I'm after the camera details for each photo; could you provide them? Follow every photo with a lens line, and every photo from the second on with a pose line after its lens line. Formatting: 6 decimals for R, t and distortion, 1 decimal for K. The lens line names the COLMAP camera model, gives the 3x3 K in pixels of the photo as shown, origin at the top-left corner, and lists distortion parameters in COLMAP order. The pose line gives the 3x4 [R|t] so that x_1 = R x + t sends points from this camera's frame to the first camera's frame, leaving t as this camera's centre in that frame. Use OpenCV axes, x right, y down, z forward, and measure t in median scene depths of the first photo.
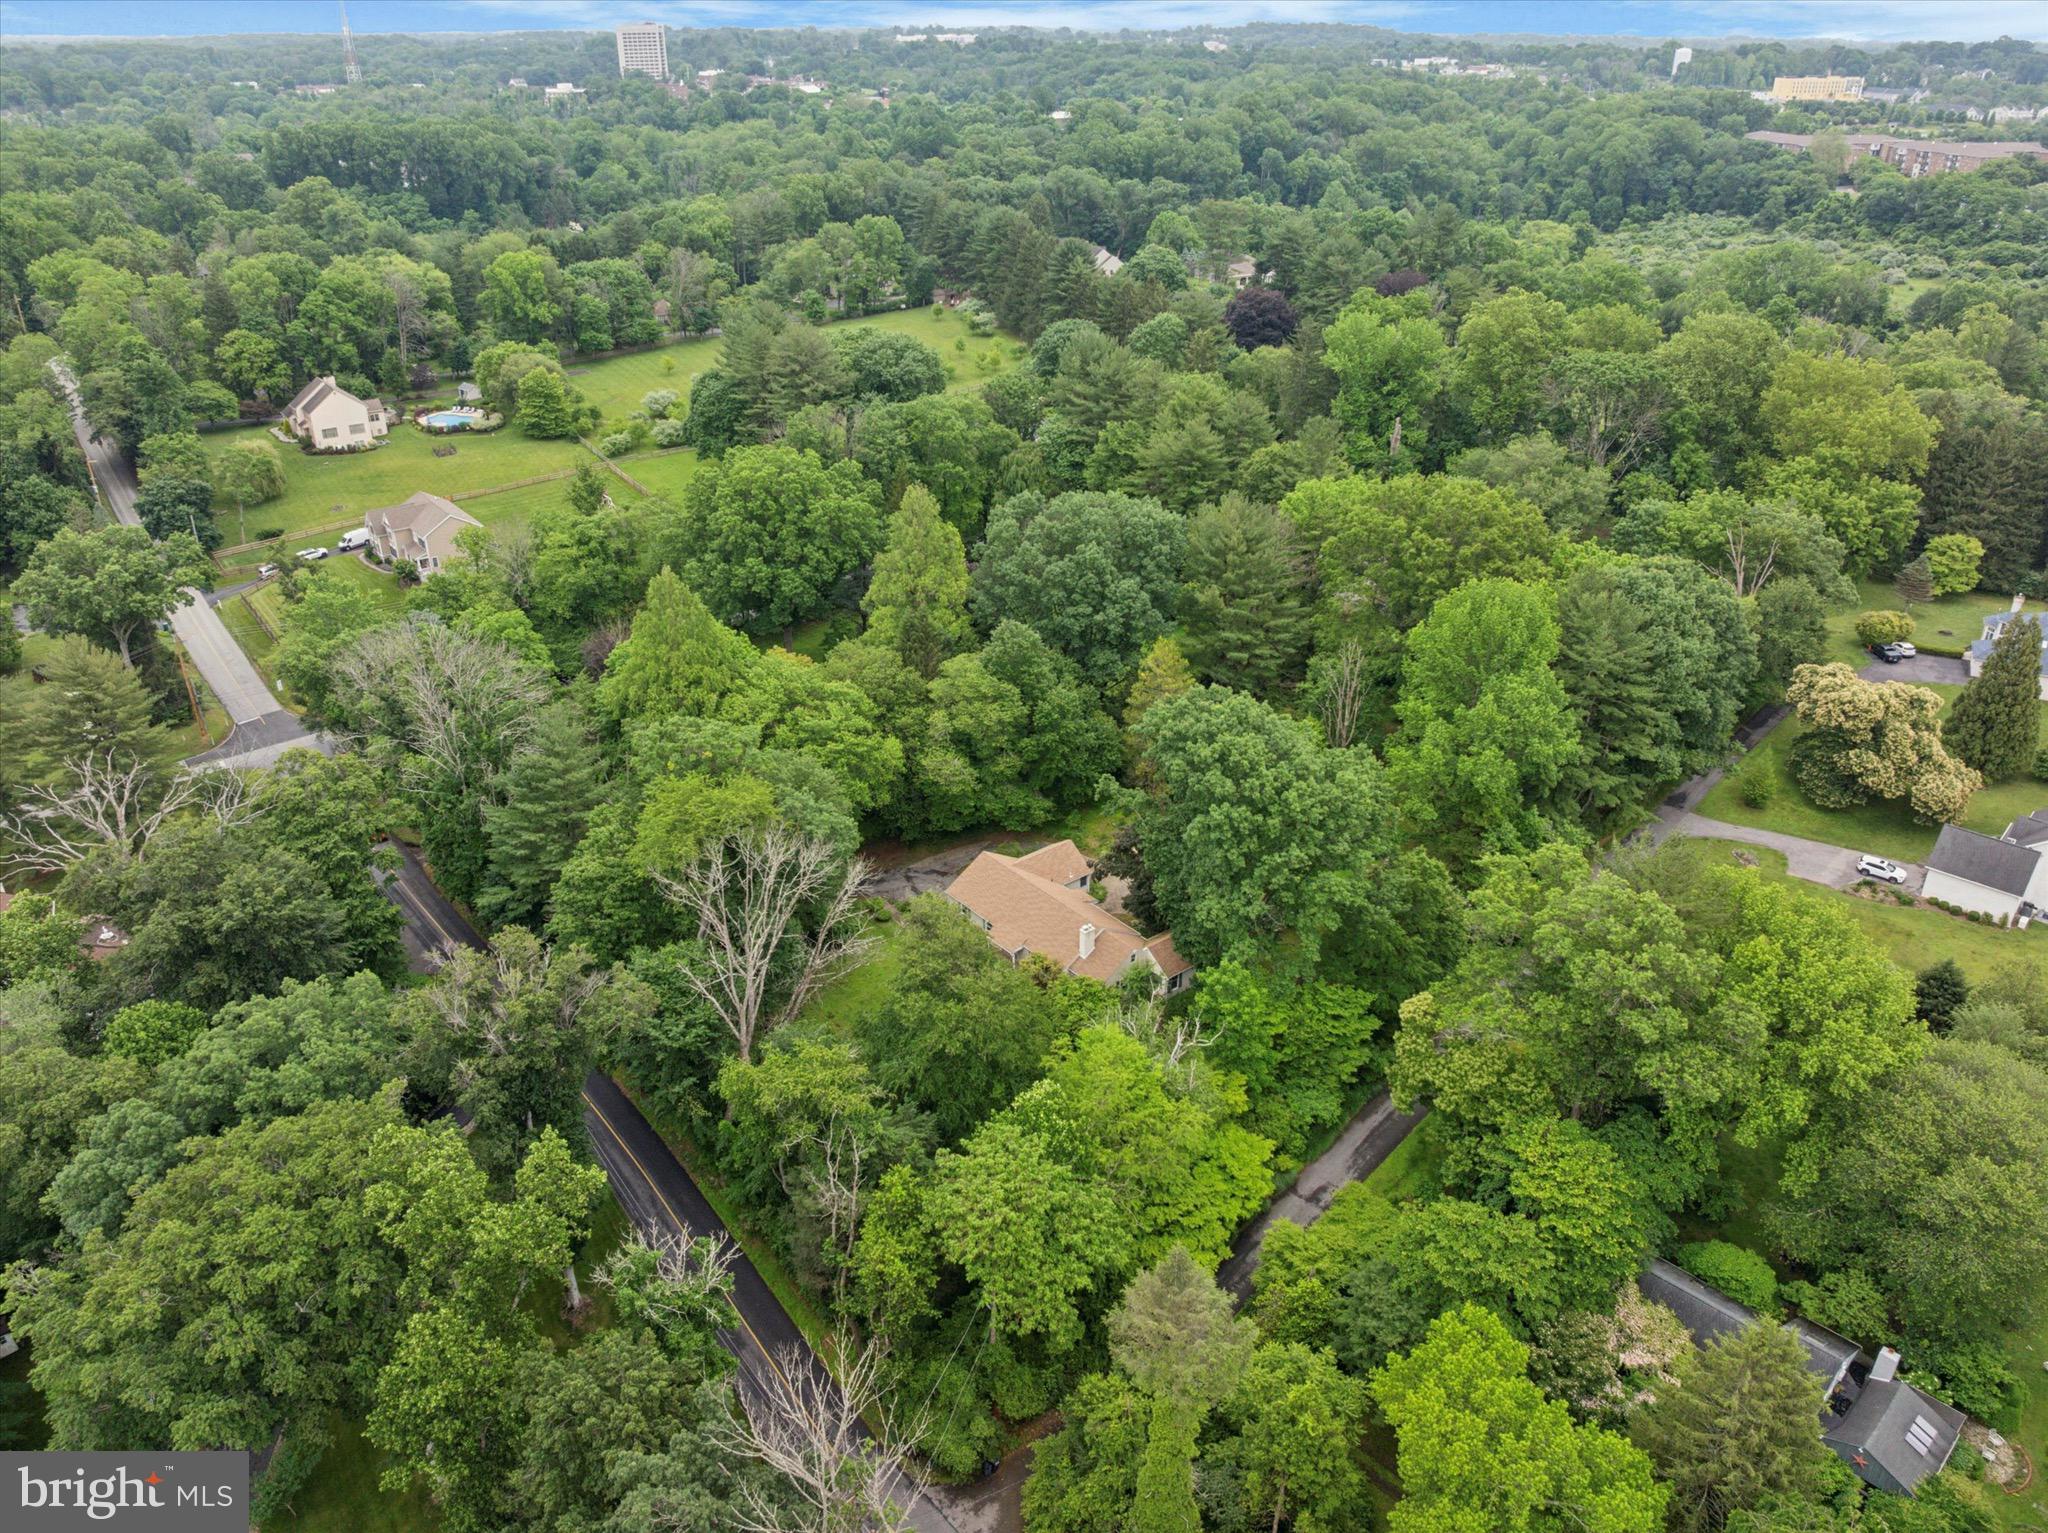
lens RADIAL K [[1443.4, 0, 1027.7], [0, 1443.4, 762.7], [0, 0, 1]] dist [-0.044718, 0.012225]
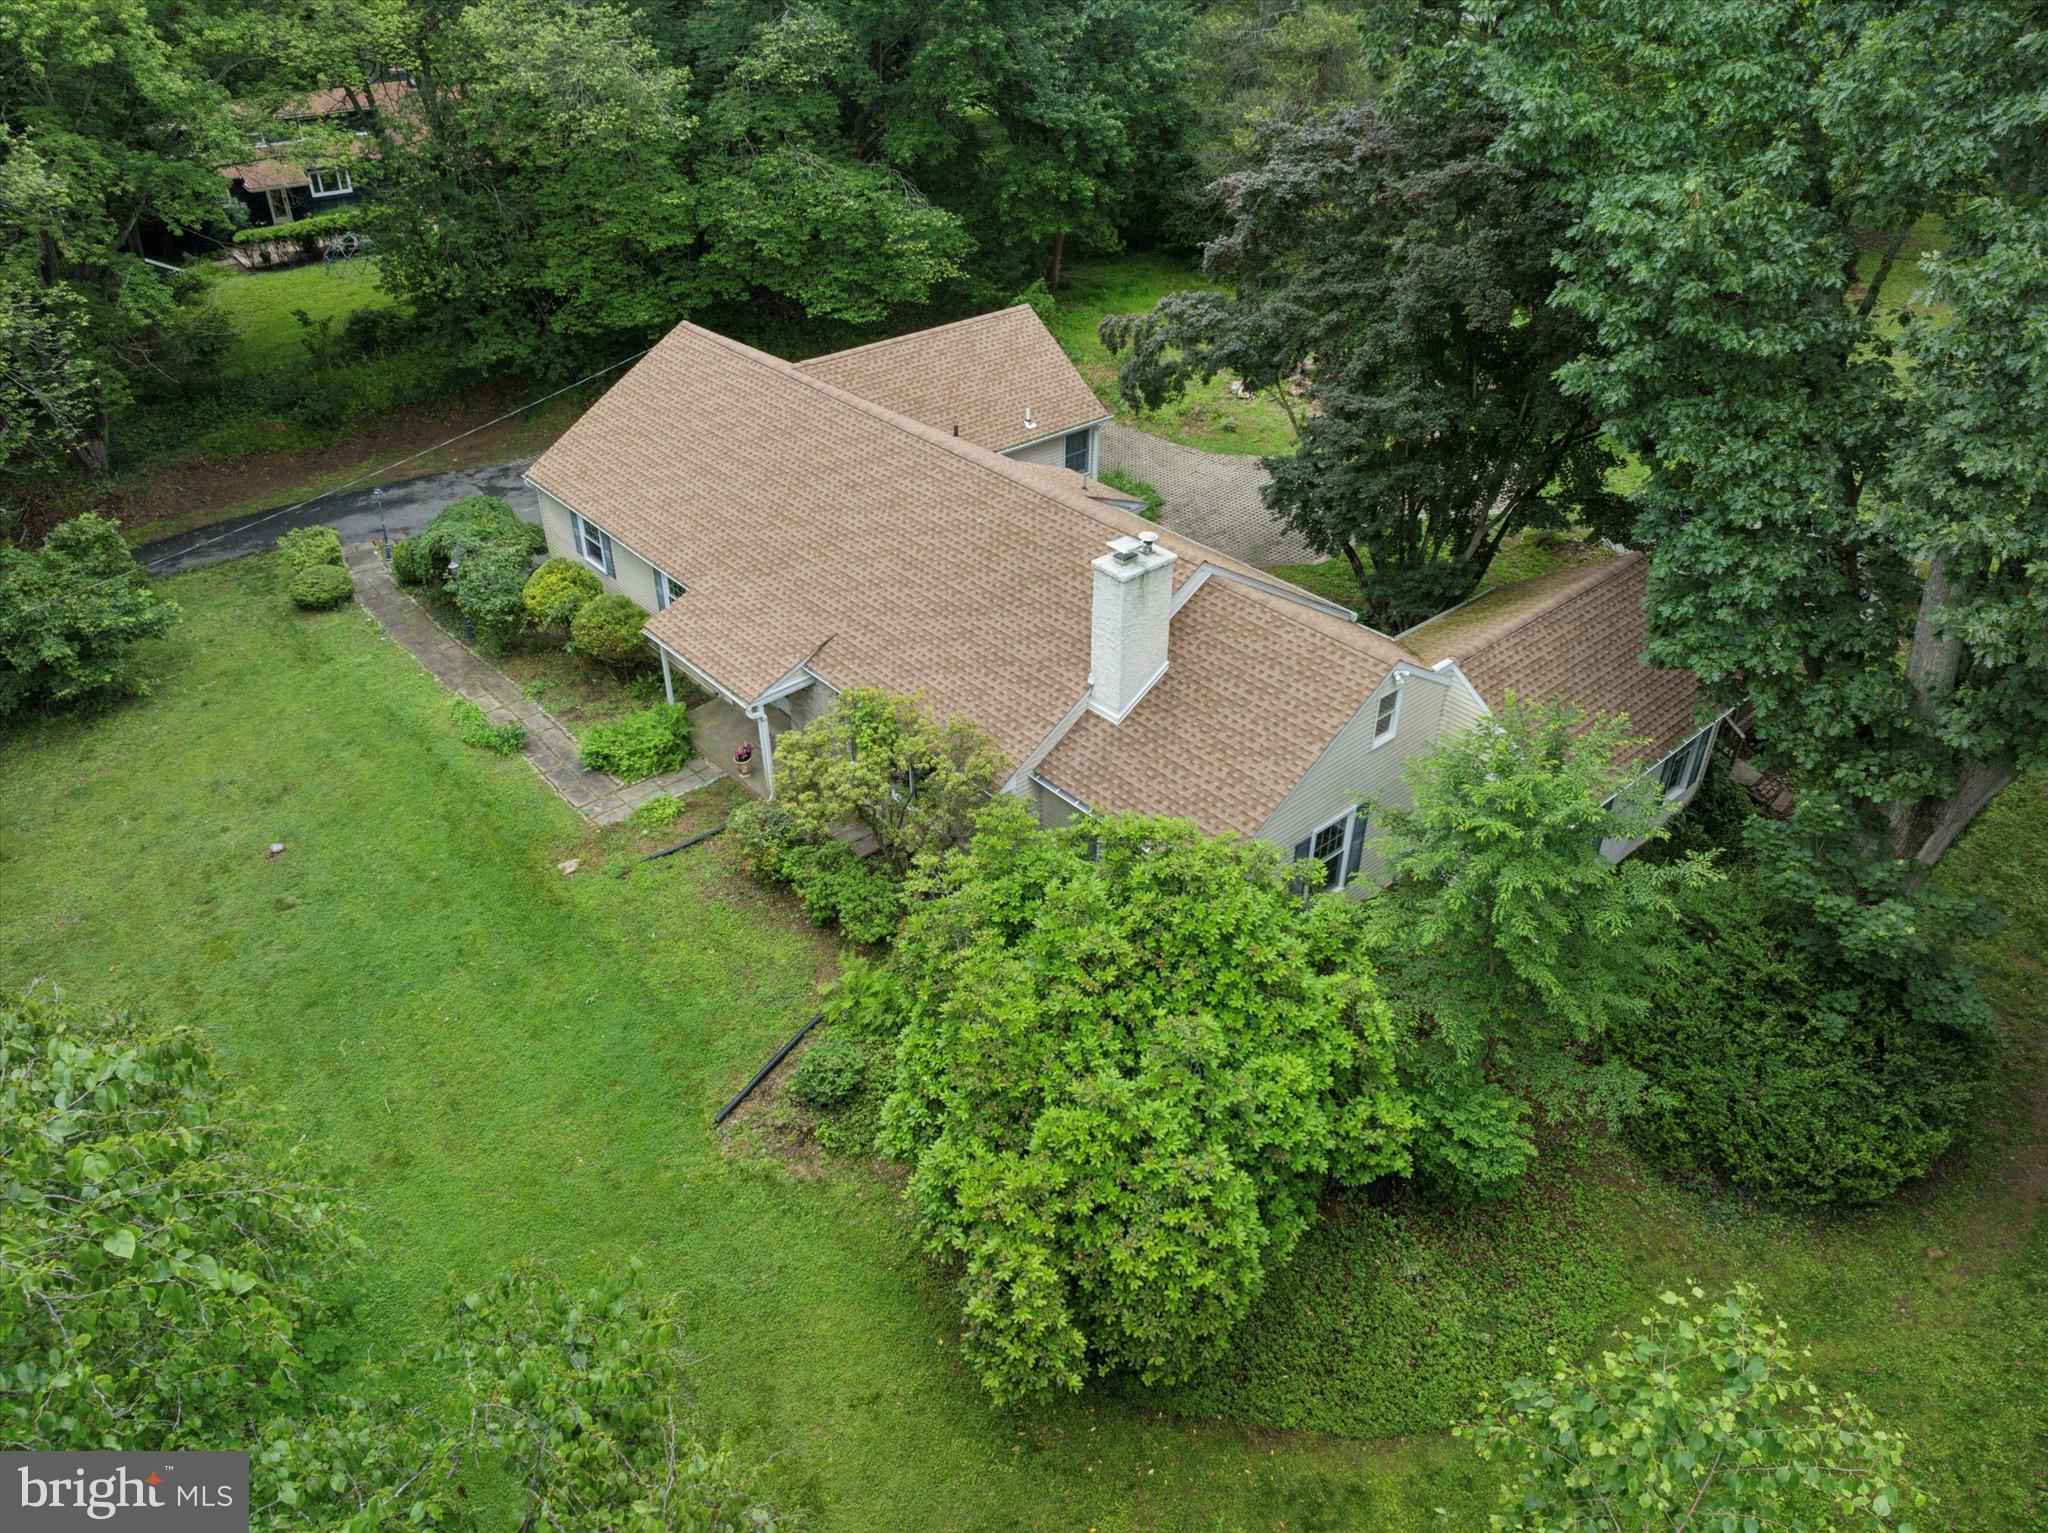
lens RADIAL K [[1443.4, 0, 1023.2], [0, 1443.4, 770.8], [0, 0, 1]] dist [-0.044718, 0.012225]
pose [[0.999187, -0.014456, 0.037640, 0.018251], [0.009381, 0.991251, 0.131653, 0.107683], [-0.039214, -0.131193, 0.990581, 0.746071]]
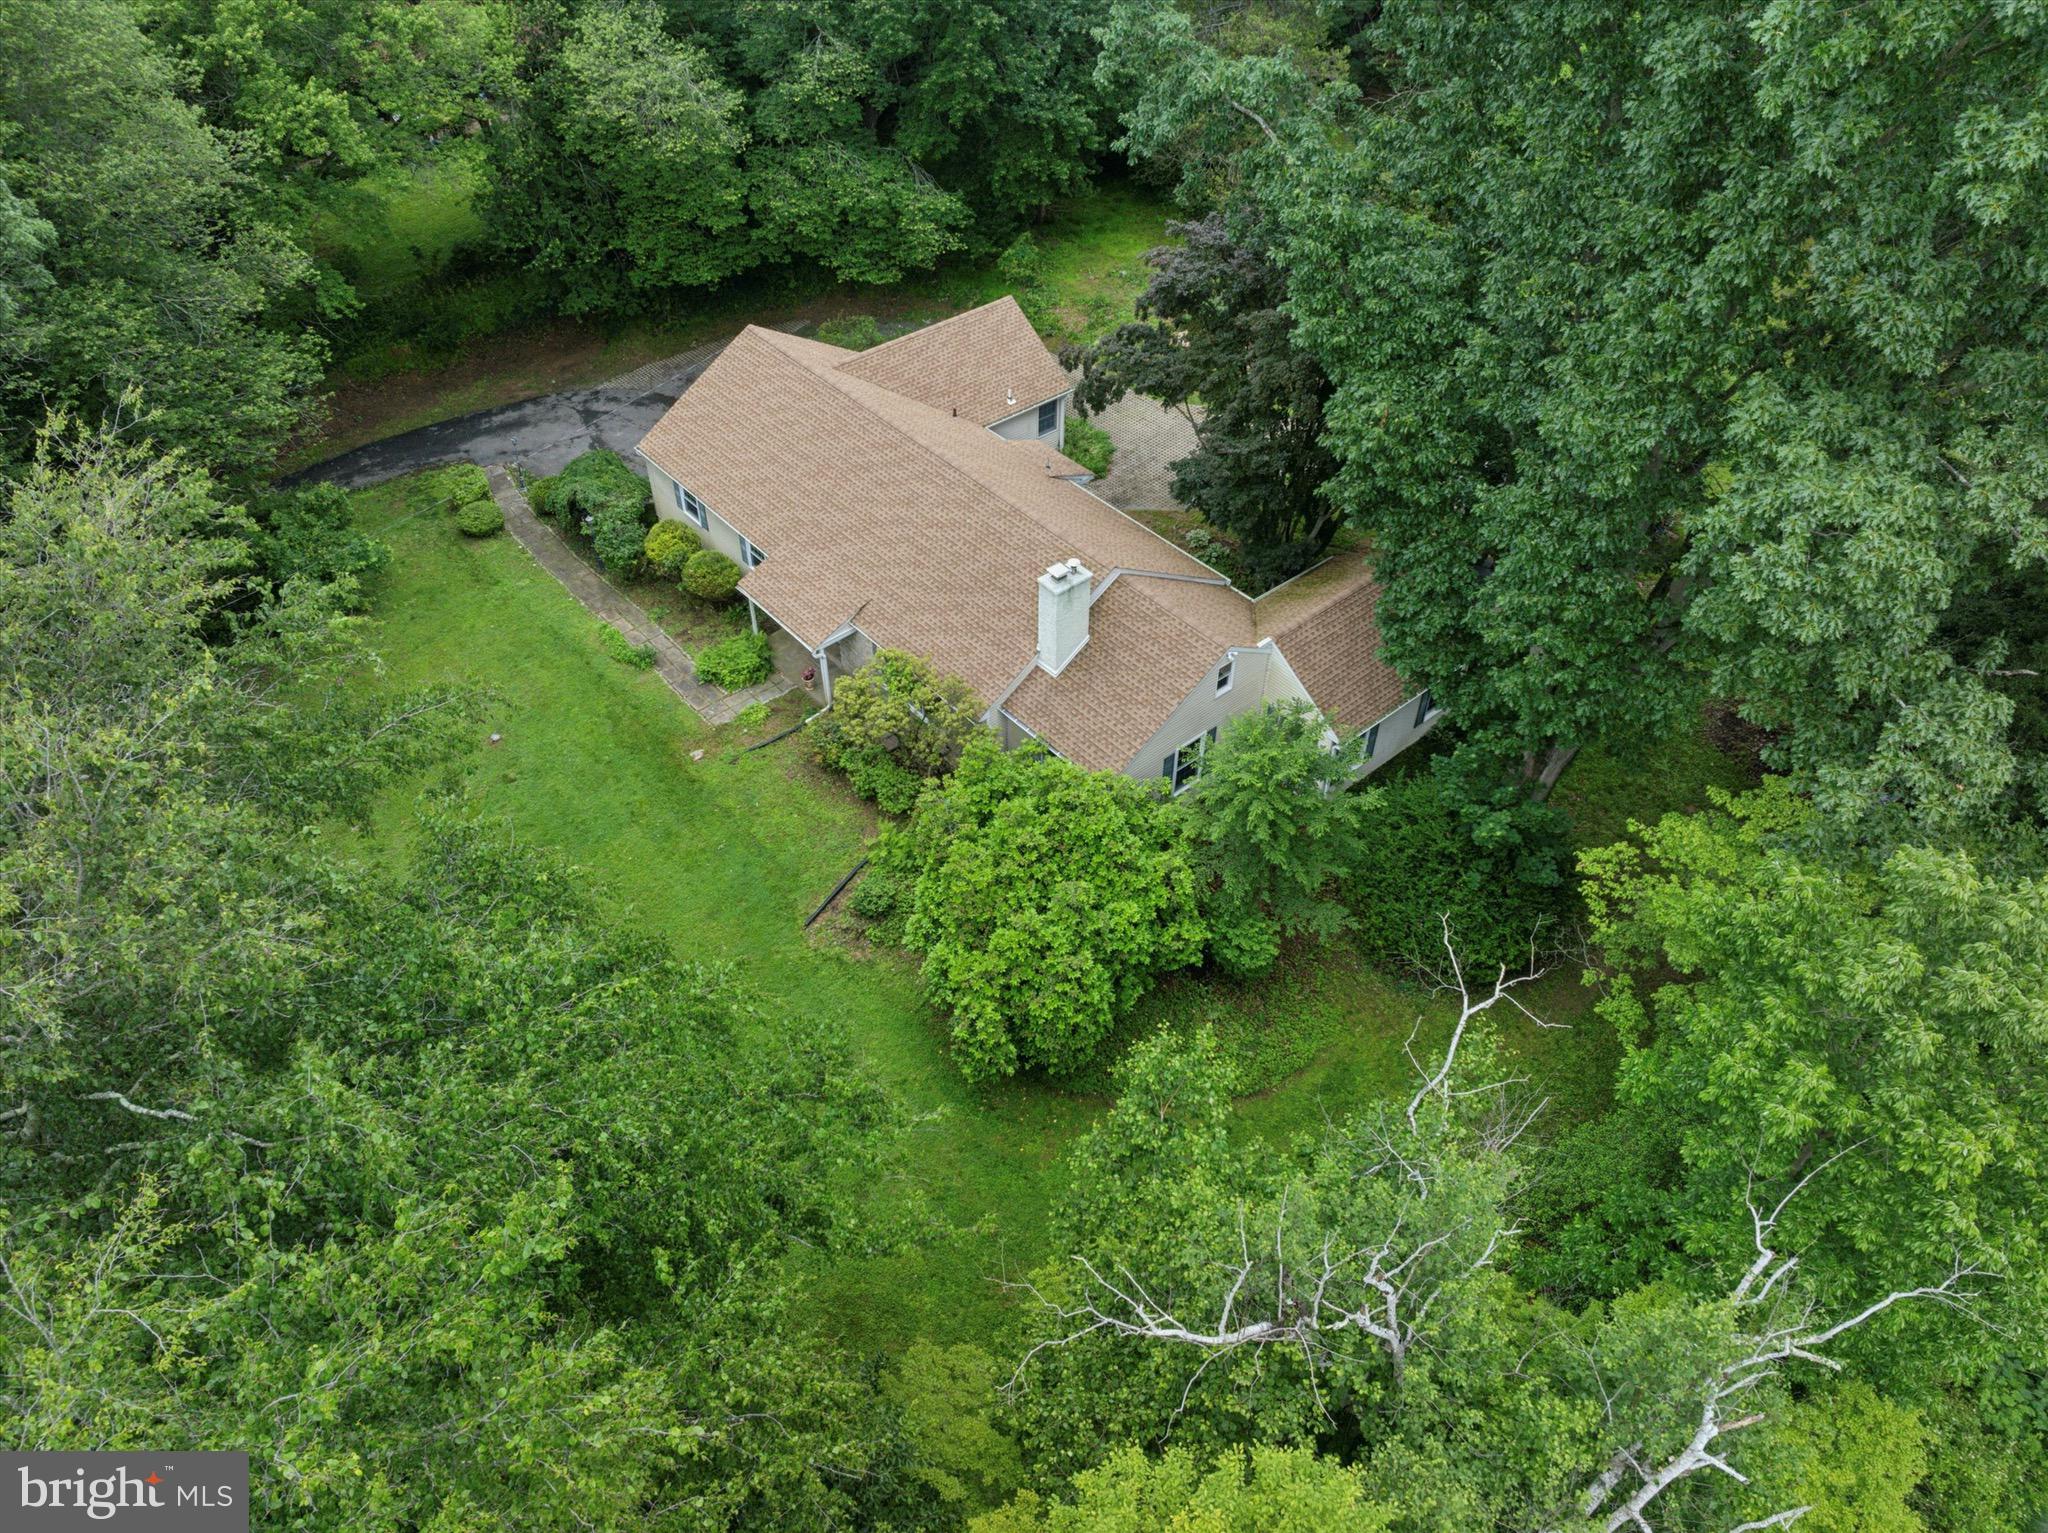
lens RADIAL K [[1443.4, 0, 1029.6], [0, 1443.4, 768.7], [0, 0, 1]] dist [-0.044718, 0.012225]
pose [[0.999394, -0.011332, 0.032910, 0.022341], [0.001121, 0.955503, 0.294980, 0.062078], [-0.034789, -0.294764, 0.954936, 0.655806]]
